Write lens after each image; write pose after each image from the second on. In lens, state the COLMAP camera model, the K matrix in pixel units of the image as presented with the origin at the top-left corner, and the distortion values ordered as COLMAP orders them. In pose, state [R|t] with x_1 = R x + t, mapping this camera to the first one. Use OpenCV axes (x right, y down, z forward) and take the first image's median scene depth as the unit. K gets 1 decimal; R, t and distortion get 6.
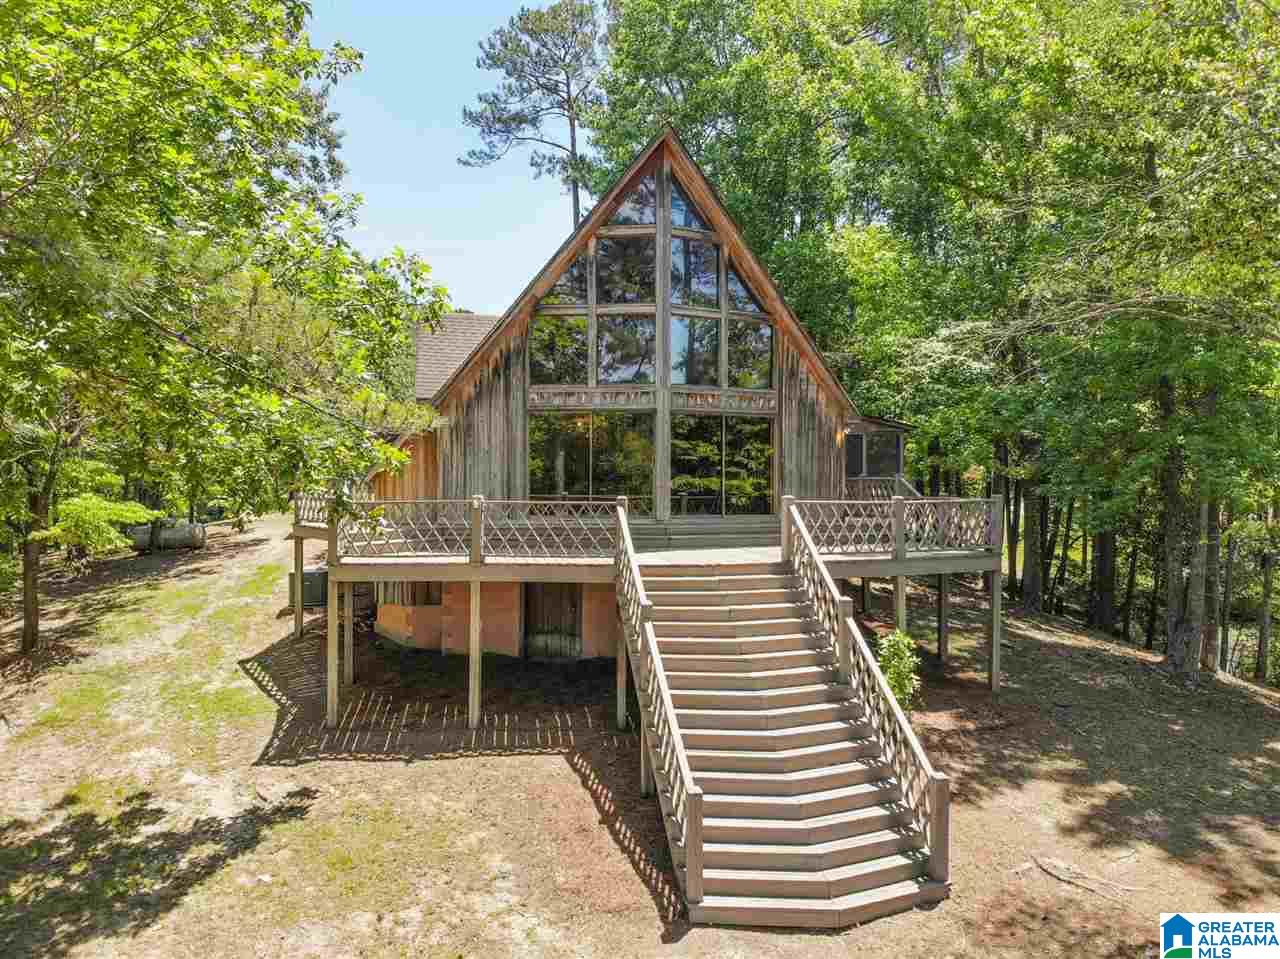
lens RADIAL K [[894.3, 0, 640.0], [0, 894.3, 479.5], [0, 0, 1]] dist [-0.000326, -0.001626]
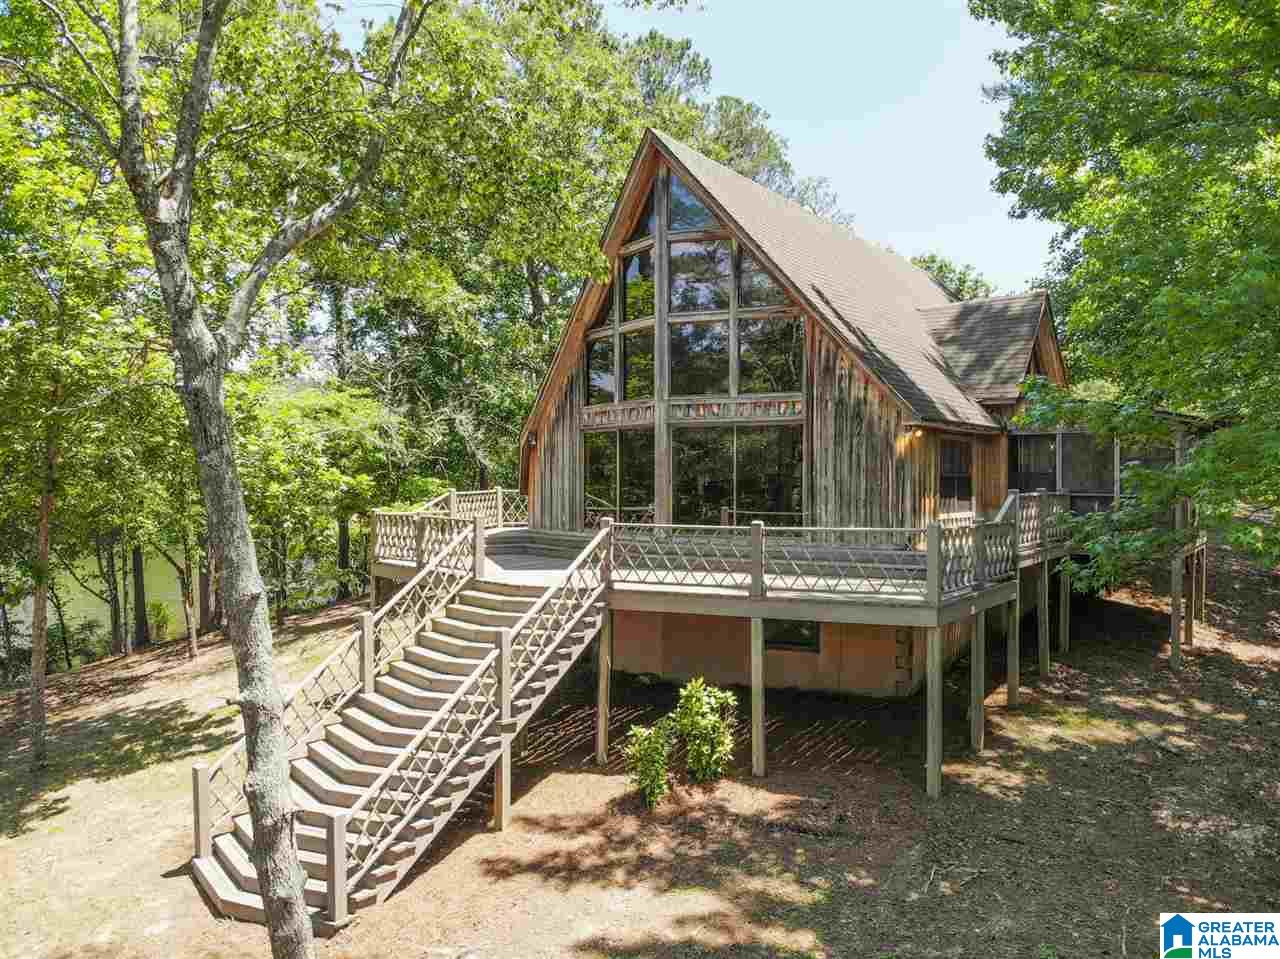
lens RADIAL K [[909.6, 0, 640.0], [0, 909.6, 479.5], [0, 0, 1]] dist [0.001571, 0.001147]
pose [[0.701486, -0.007200, -0.712647, 0.697028], [0.006518, 0.999972, -0.003687, -0.014330], [0.712654, -0.002058, 0.701513, 0.290609]]
